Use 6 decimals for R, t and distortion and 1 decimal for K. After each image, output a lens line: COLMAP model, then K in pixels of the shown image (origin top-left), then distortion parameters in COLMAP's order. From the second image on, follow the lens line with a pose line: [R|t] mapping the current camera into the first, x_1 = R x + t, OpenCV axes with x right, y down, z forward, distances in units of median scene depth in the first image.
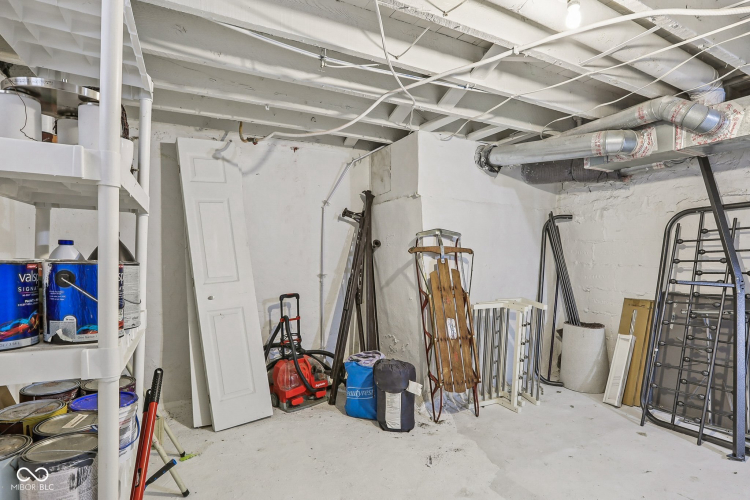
lens RADIAL K [[386.0, 0, 379.8], [0, 386.0, 288.5], [0, 0, 1]] dist [-0.034527, -0.000252]
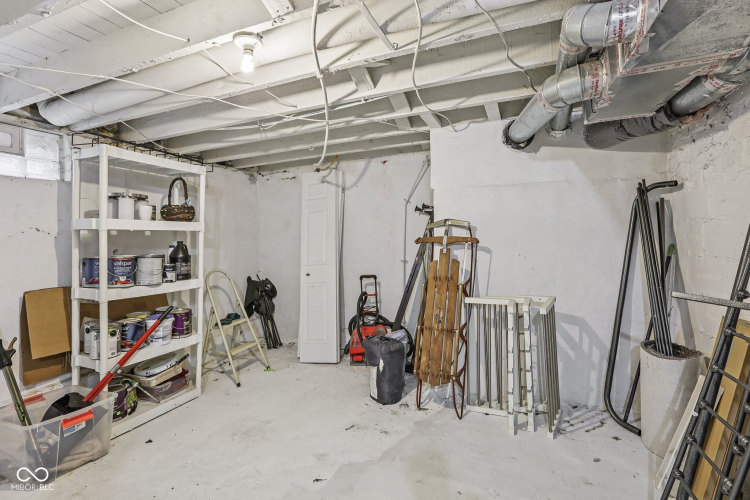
lens RADIAL K [[348.9, 0, 374.1], [0, 348.9, 246.3], [0, 0, 1]] dist [-0.042350, 0.007566]
pose [[0.643526, -0.003867, -0.765414, 0.707712], [-0.043147, 0.998214, -0.041320, -0.036452], [0.764207, 0.059616, 0.642210, 0.264494]]
